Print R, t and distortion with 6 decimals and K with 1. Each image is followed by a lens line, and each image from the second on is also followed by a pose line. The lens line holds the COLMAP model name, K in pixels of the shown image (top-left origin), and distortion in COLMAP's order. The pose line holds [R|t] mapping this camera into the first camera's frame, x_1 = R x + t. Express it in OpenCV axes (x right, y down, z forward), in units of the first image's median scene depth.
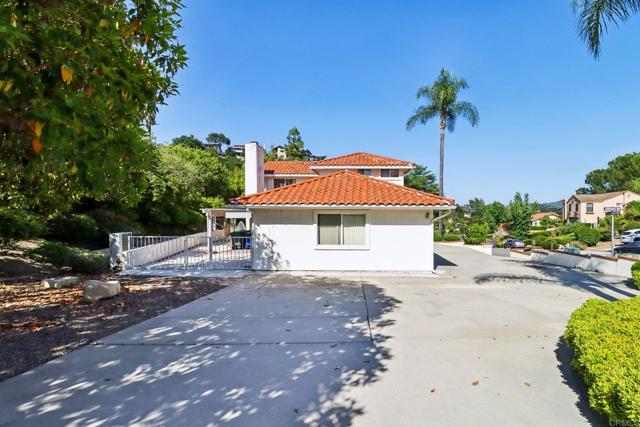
lens RADIAL K [[312.2, 0, 345.0], [0, 312.2, 213.8], [0, 0, 1]] dist [0.055005, -0.000108]
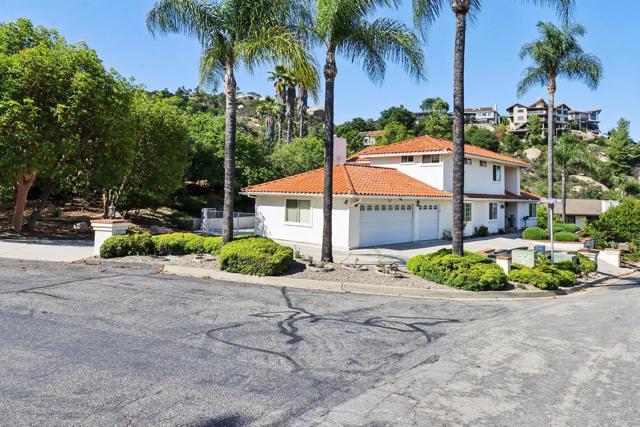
lens RADIAL K [[444.6, 0, 319.1], [0, 444.6, 183.7], [0, 0, 1]] dist [0.020372, -0.000580]
pose [[0.773910, -0.001697, -0.633293, 0.843143], [-0.023415, 0.999236, -0.031291, -0.006574], [0.632862, 0.039045, 0.773279, -0.283464]]
